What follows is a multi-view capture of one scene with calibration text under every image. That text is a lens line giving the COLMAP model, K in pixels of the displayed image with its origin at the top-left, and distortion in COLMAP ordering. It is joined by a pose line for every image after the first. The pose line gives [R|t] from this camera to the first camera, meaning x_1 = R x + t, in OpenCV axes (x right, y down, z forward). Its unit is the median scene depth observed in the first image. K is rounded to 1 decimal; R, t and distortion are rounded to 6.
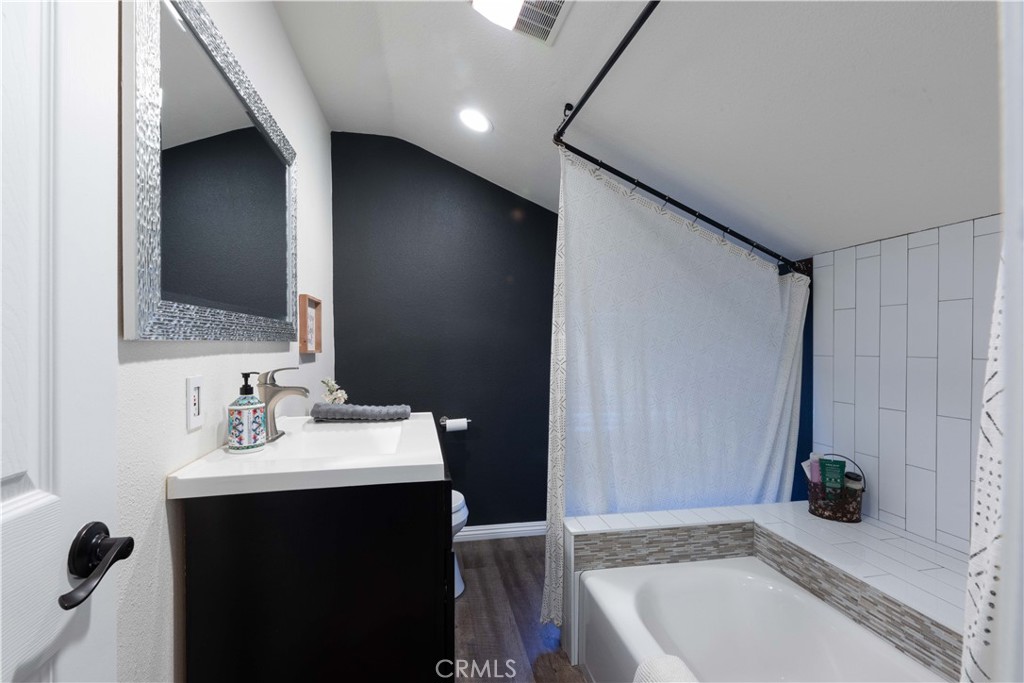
lens RADIAL K [[457.8, 0, 510.5], [0, 457.8, 343.5], [0, 0, 1]] dist [0.003566, -0.000049]
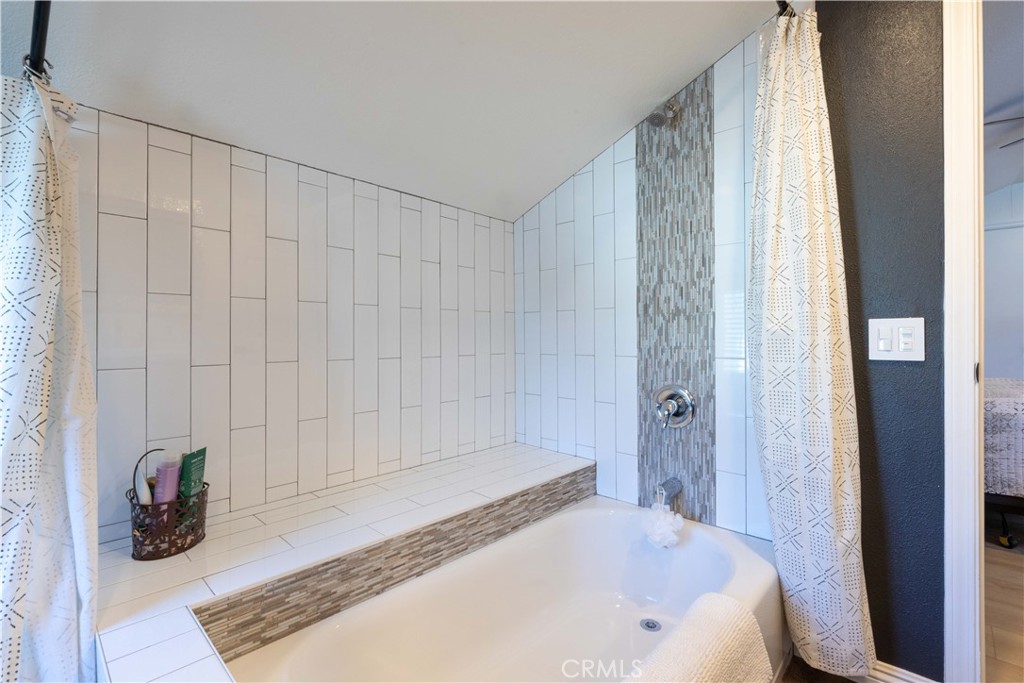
lens RADIAL K [[457.8, 0, 508.3], [0, 457.8, 335.0], [0, 0, 1]] dist [0.003566, -0.000049]
pose [[-0.580574, 0.003259, 0.814201, -0.094951], [0.000124, 0.999992, -0.003915, 0.110501], [-0.814207, -0.002172, -0.580570, 1.227014]]
